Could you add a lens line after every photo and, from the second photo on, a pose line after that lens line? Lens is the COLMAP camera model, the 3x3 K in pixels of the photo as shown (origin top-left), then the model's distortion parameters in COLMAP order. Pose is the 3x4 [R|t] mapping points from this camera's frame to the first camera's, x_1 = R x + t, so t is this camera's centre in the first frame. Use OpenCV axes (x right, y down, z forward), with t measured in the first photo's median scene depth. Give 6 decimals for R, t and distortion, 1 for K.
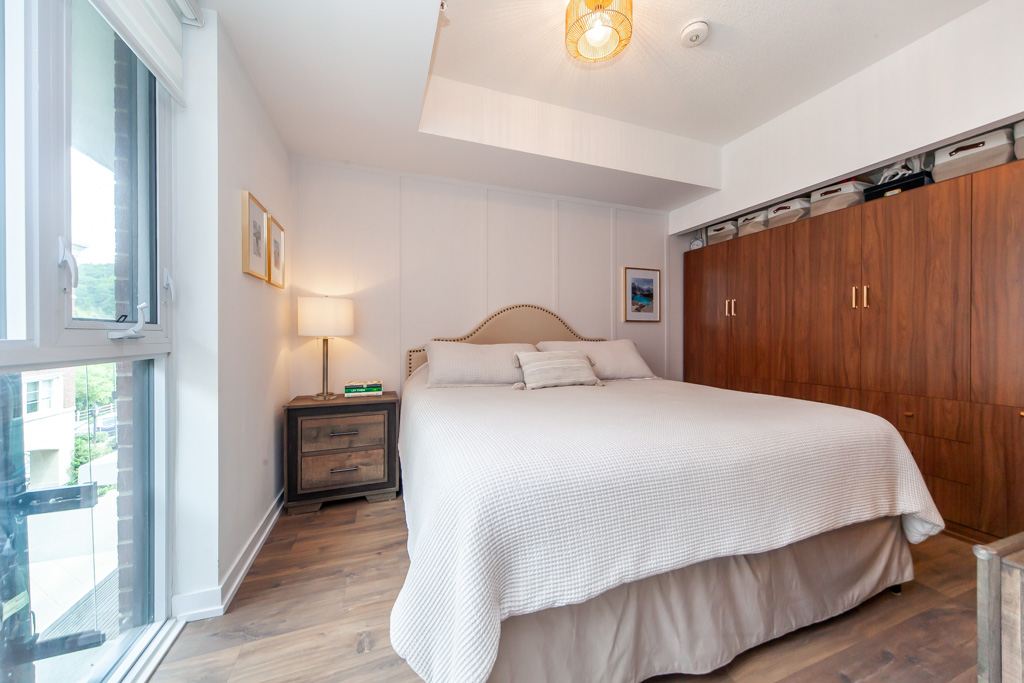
lens RADIAL K [[361.7, 0, 522.2], [0, 361.7, 333.2], [0, 0, 1]] dist [0.003104, -0.000039]
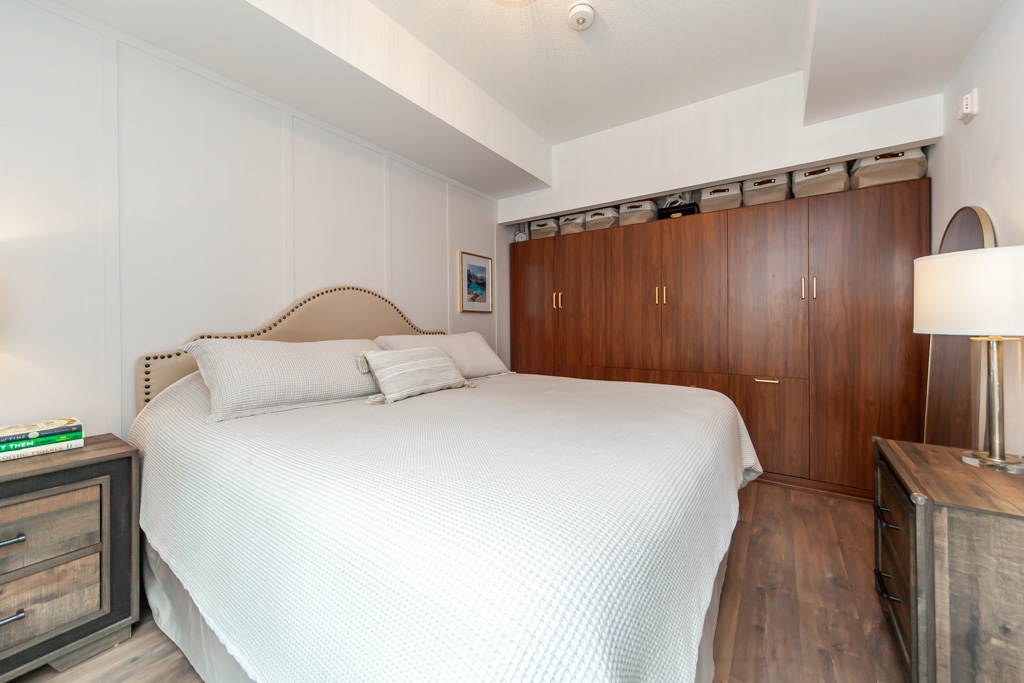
lens RADIAL K [[374.3, 0, 515.4], [0, 374.3, 324.5], [0, 0, 1]] dist [0.000994, -0.000057]
pose [[0.822445, -0.001541, 0.568843, -0.173848], [0.000710, 0.999998, 0.001682, -0.002720], [-0.568844, -0.000979, 0.822445, 0.199457]]
